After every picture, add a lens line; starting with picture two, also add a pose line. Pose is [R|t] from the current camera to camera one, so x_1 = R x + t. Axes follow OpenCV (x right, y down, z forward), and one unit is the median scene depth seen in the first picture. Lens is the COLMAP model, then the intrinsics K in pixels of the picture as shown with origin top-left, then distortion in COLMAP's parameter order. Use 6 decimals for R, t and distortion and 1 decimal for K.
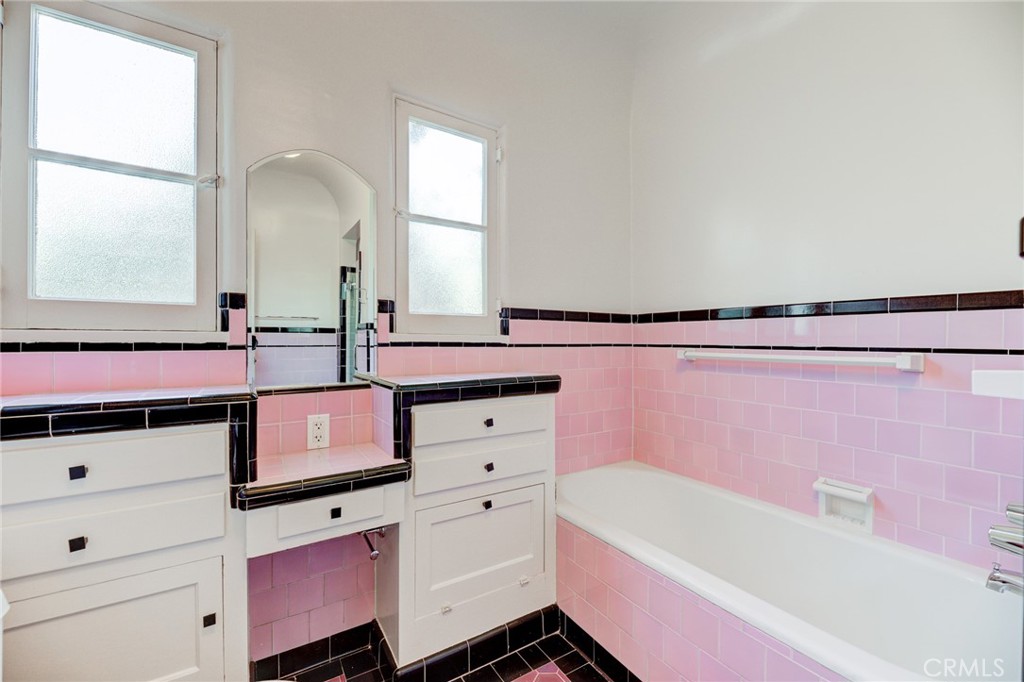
lens RADIAL K [[413.8, 0, 511.4], [0, 413.8, 339.0], [0, 0, 1]] dist [-0.001863, -0.000730]
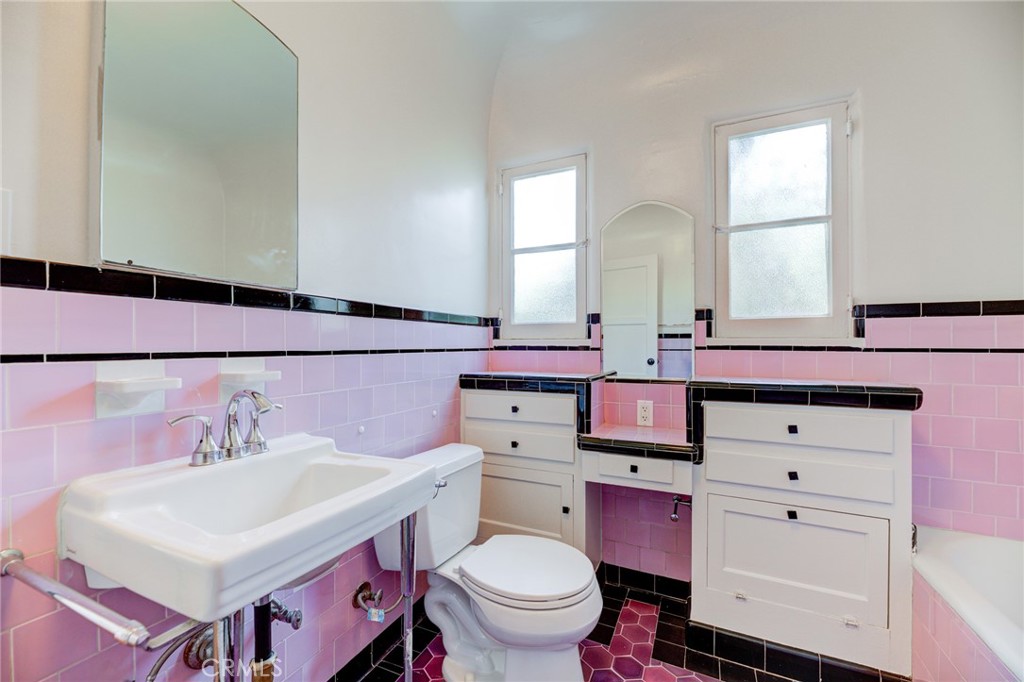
lens RADIAL K [[413.8, 0, 511.4], [0, 413.8, 339.0], [0, 0, 1]] dist [-0.001863, -0.000730]
pose [[0.534483, -0.014767, -0.845050, 0.419801], [0.004650, 0.999884, -0.014532, 0.003456], [0.845167, 0.003838, 0.534489, -0.067996]]
